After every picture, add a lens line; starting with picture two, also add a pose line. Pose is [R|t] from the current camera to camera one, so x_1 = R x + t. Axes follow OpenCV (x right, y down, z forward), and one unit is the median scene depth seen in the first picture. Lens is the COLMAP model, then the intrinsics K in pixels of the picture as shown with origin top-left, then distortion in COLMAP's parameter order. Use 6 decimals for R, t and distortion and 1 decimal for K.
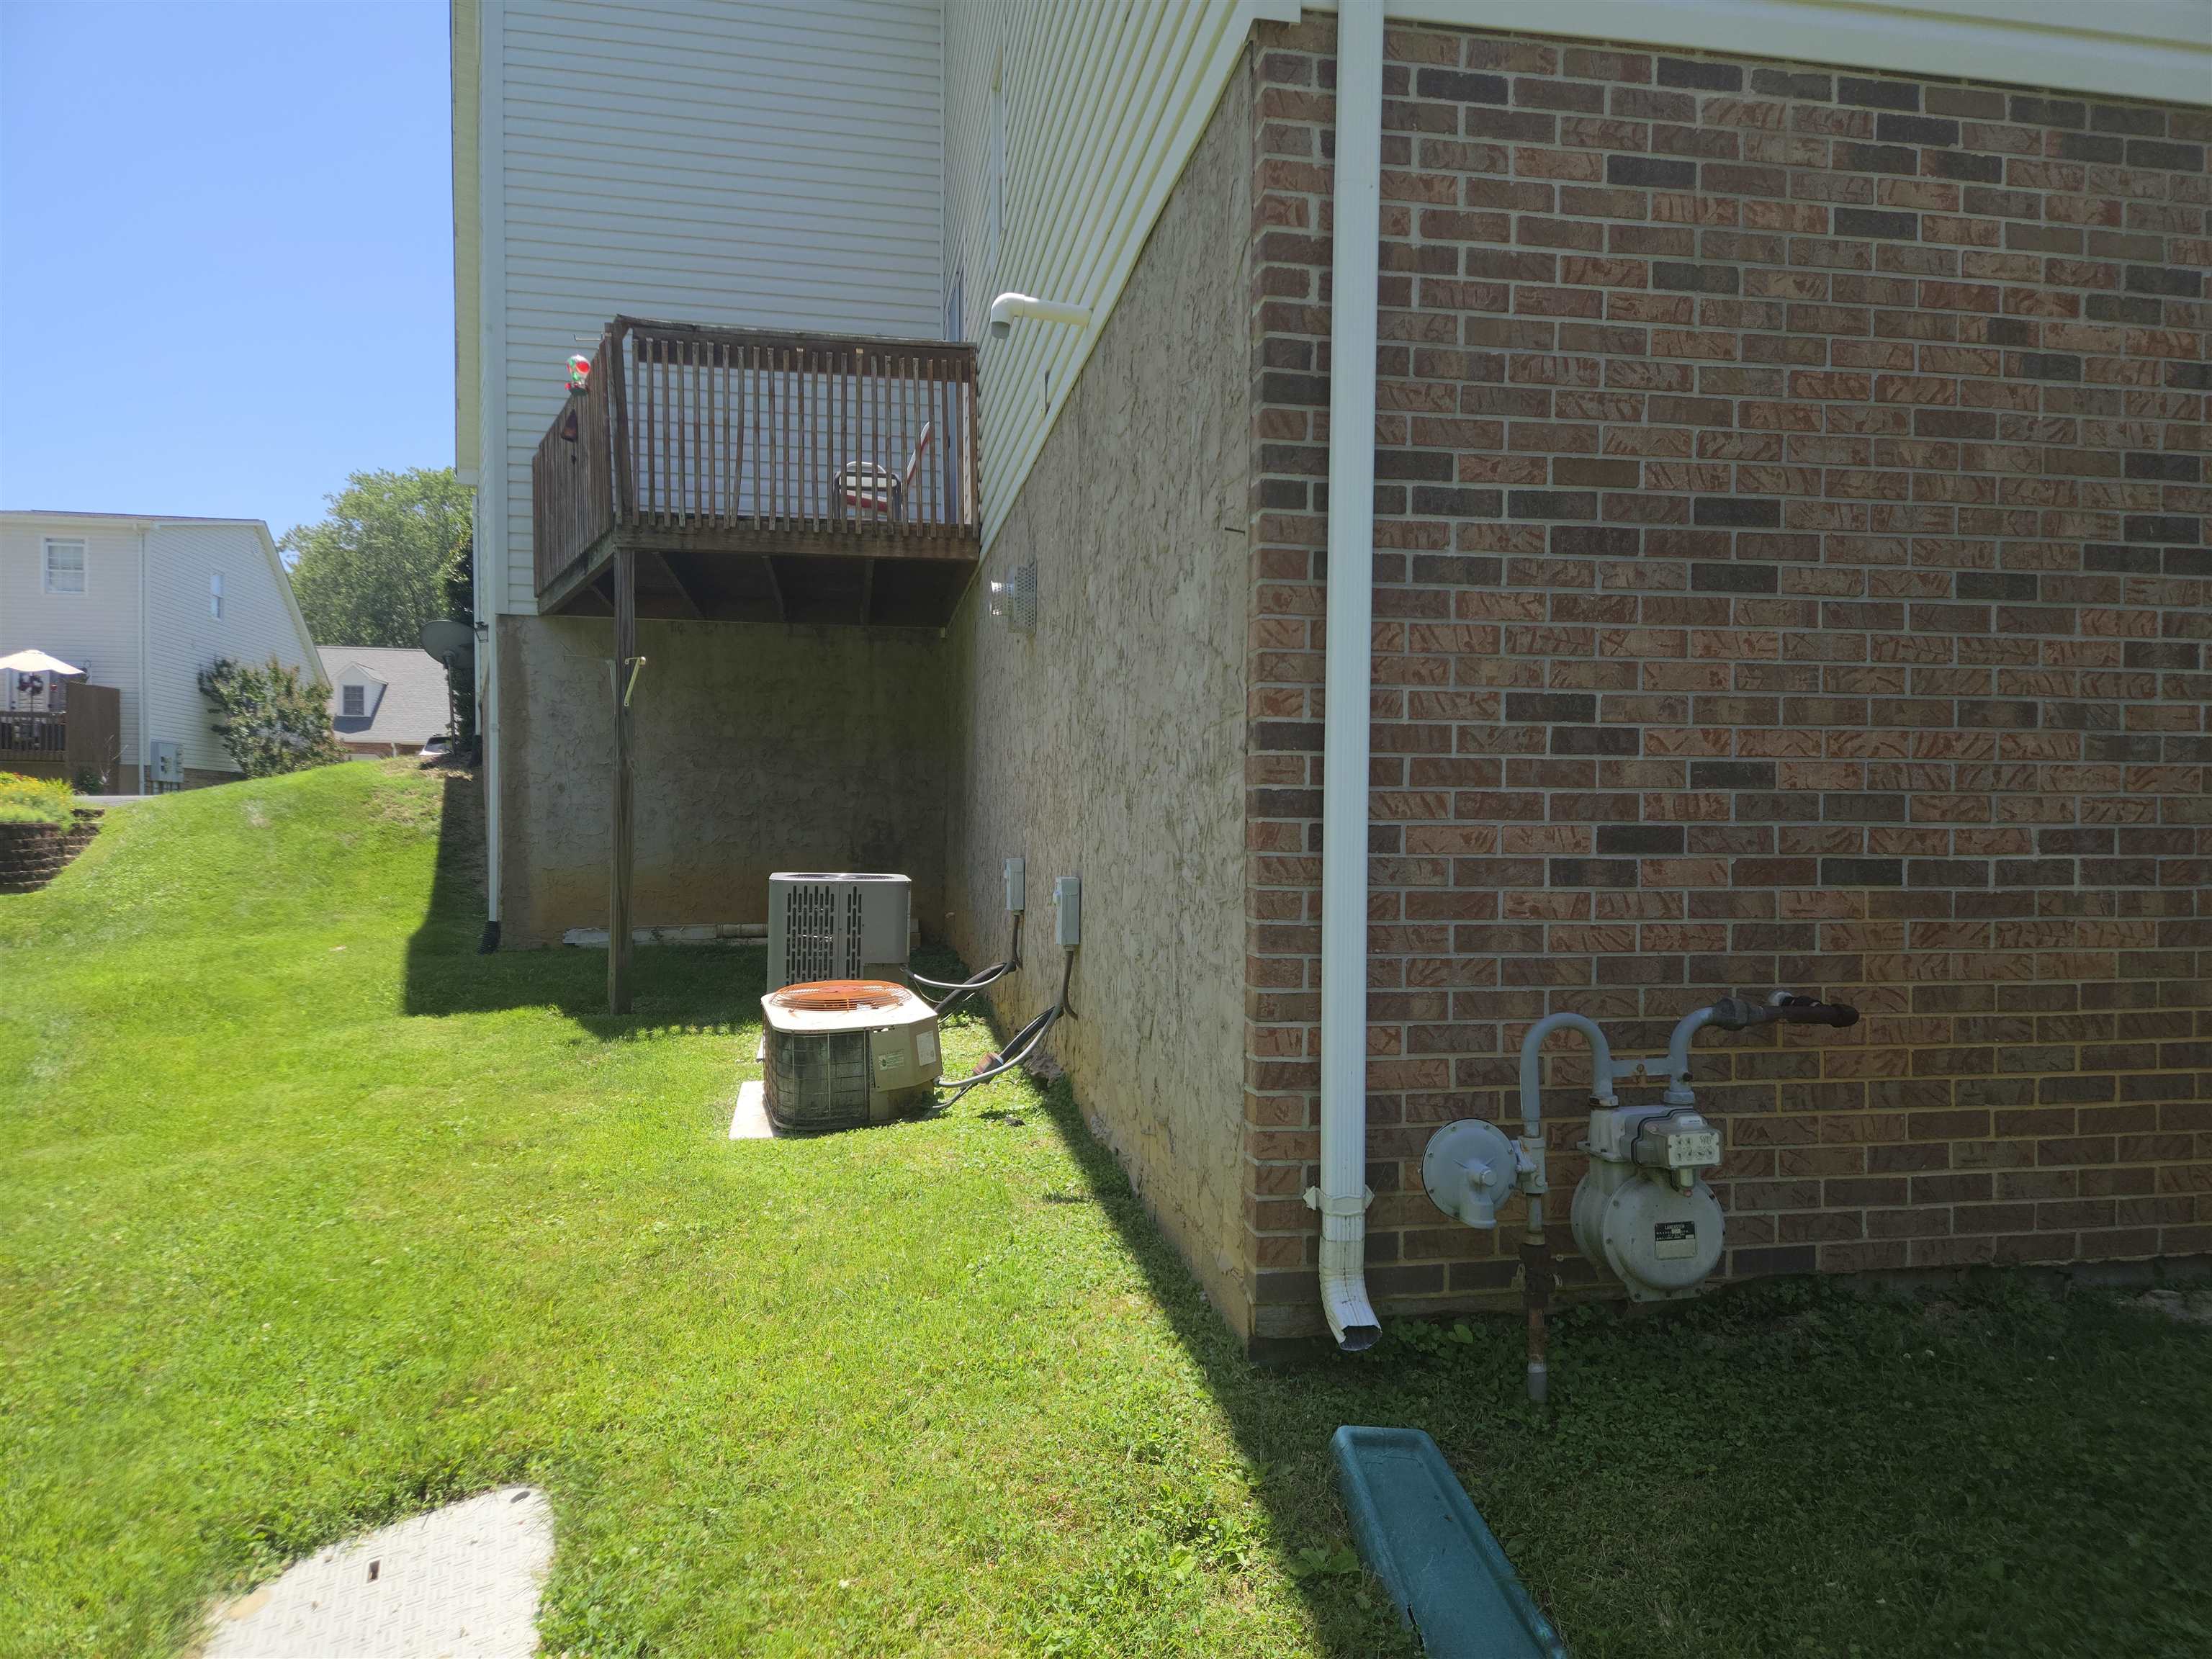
lens RADIAL K [[1463.7, 0, 1108.8], [0, 1463.7, 852.1], [0, 0, 1]] dist [0.076783, -0.070908]
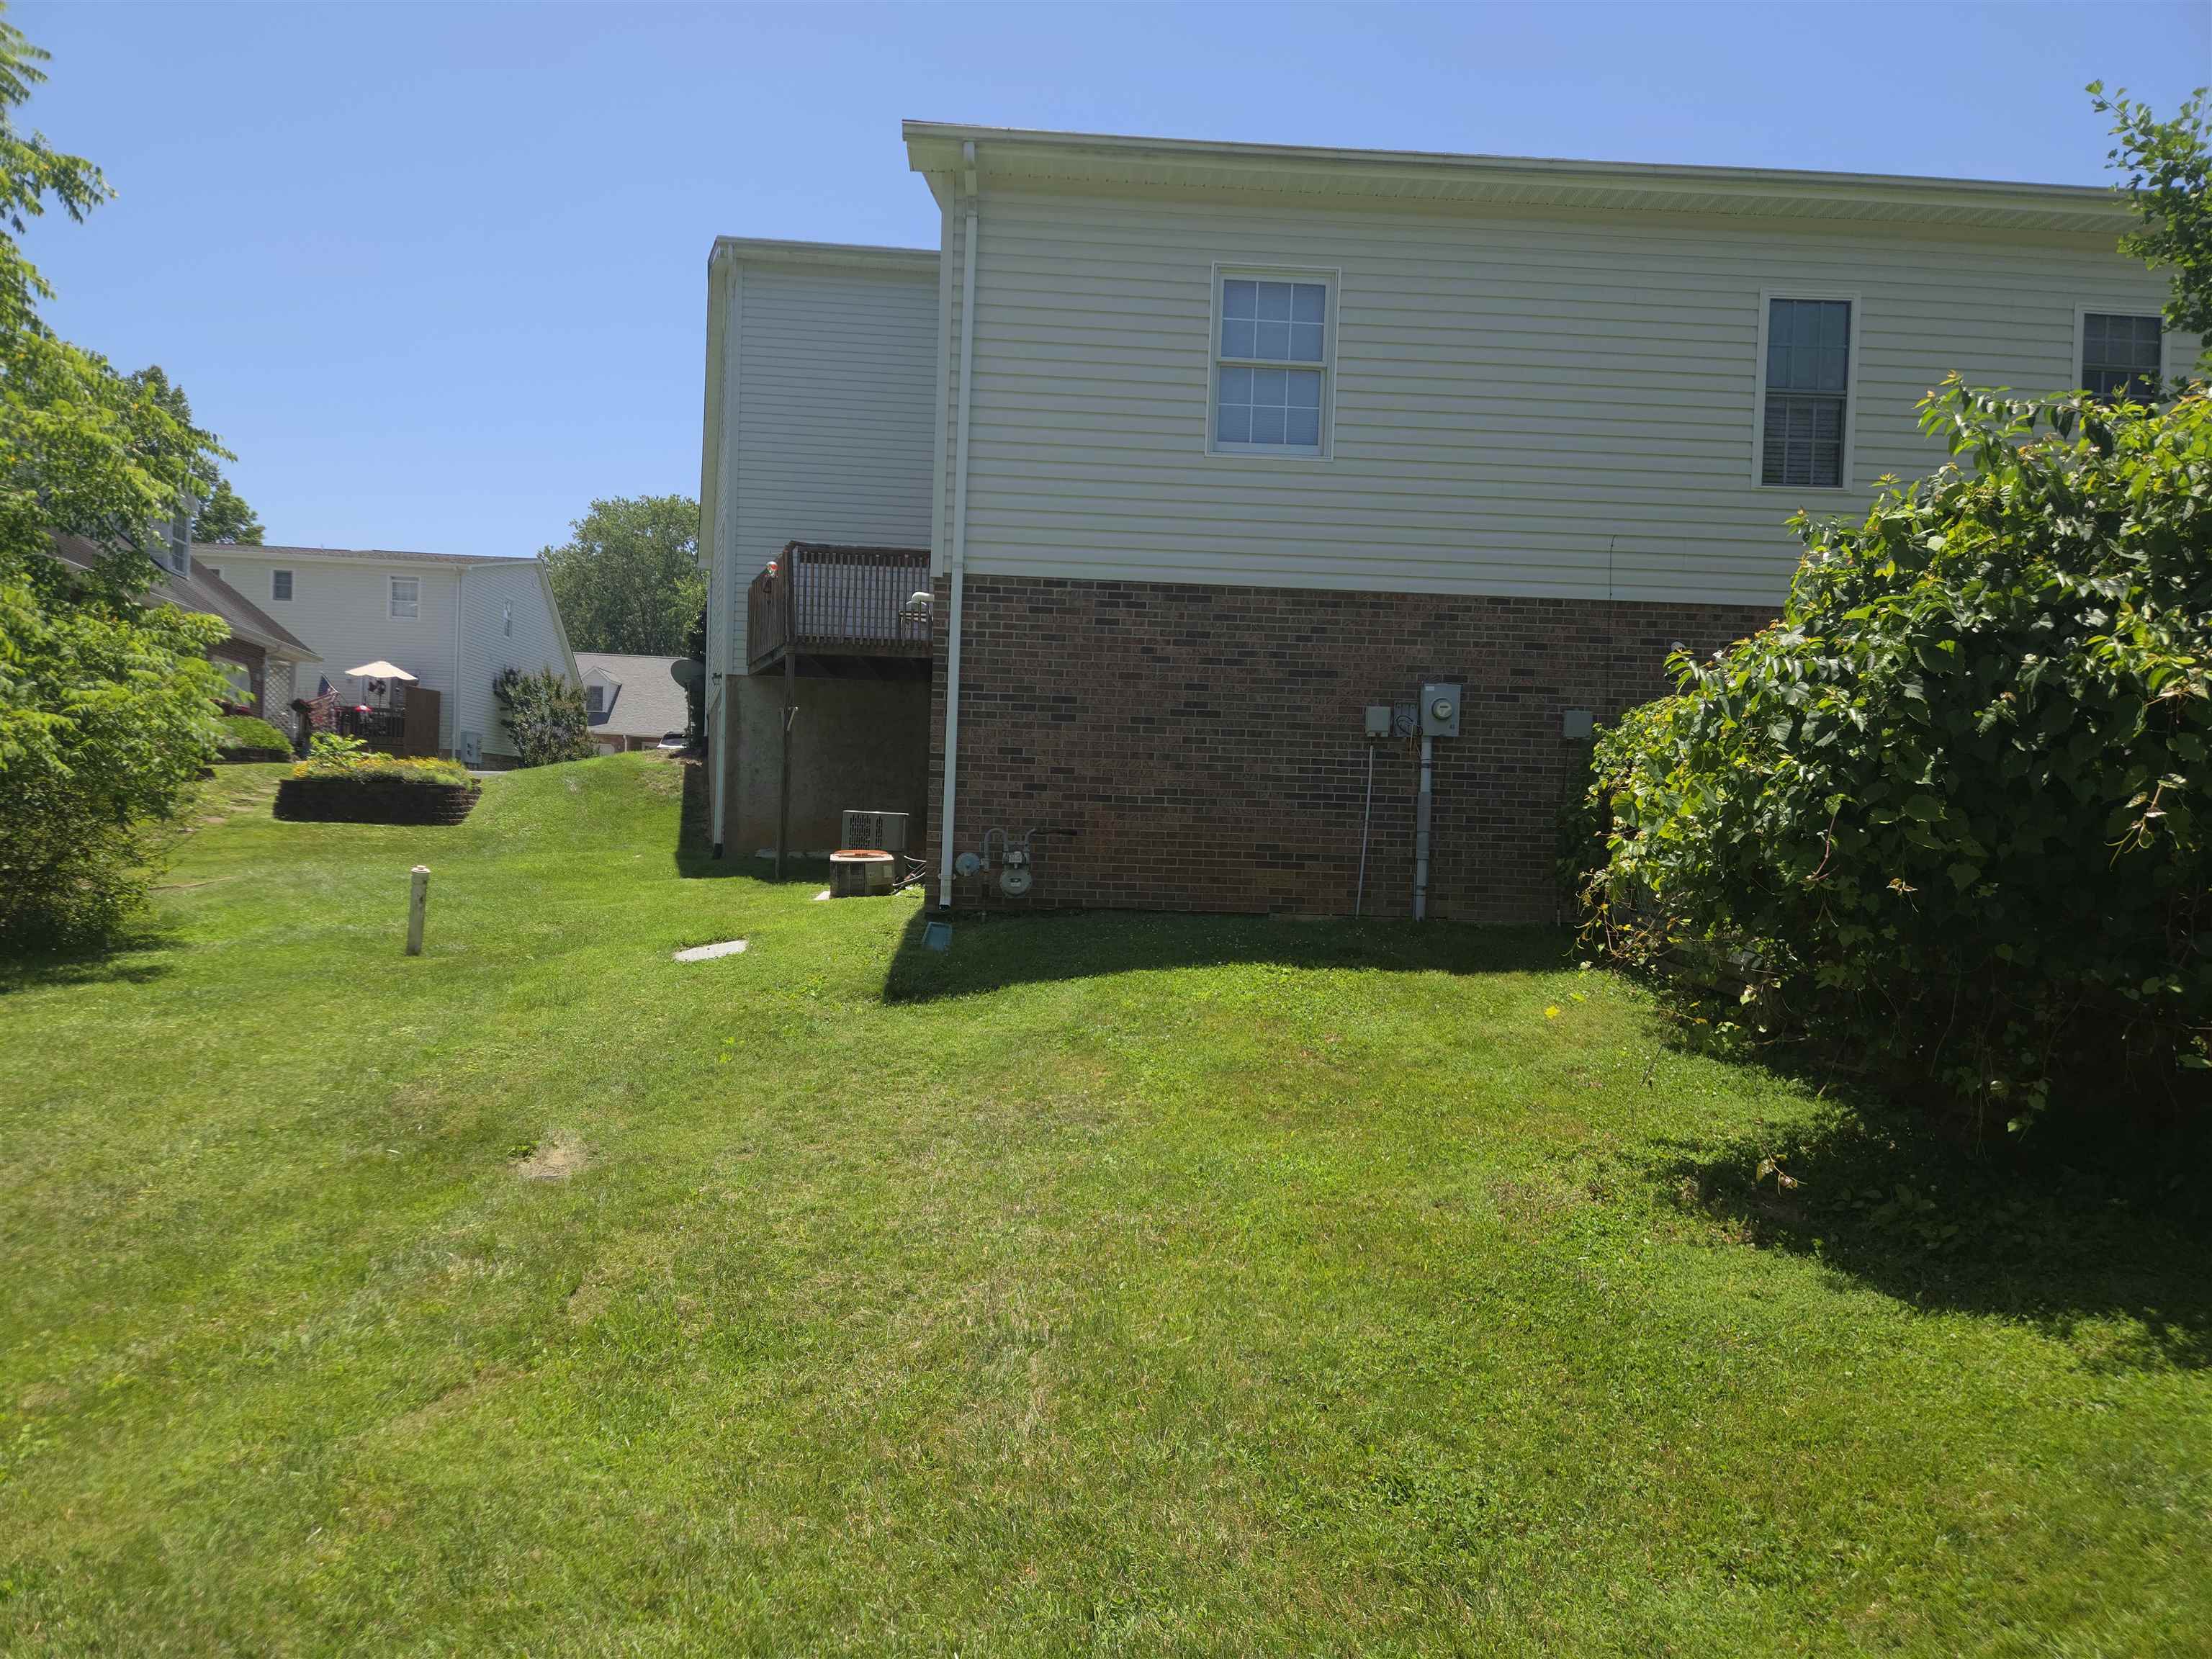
lens RADIAL K [[1463.7, 0, 1108.8], [0, 1463.7, 852.1], [0, 0, 1]] dist [0.076783, -0.070908]
pose [[0.992248, 0.031886, -0.120111, 0.363586], [-0.032035, 0.999487, 0.000690, 0.053823], [0.120071, 0.003163, 0.992760, -0.968427]]
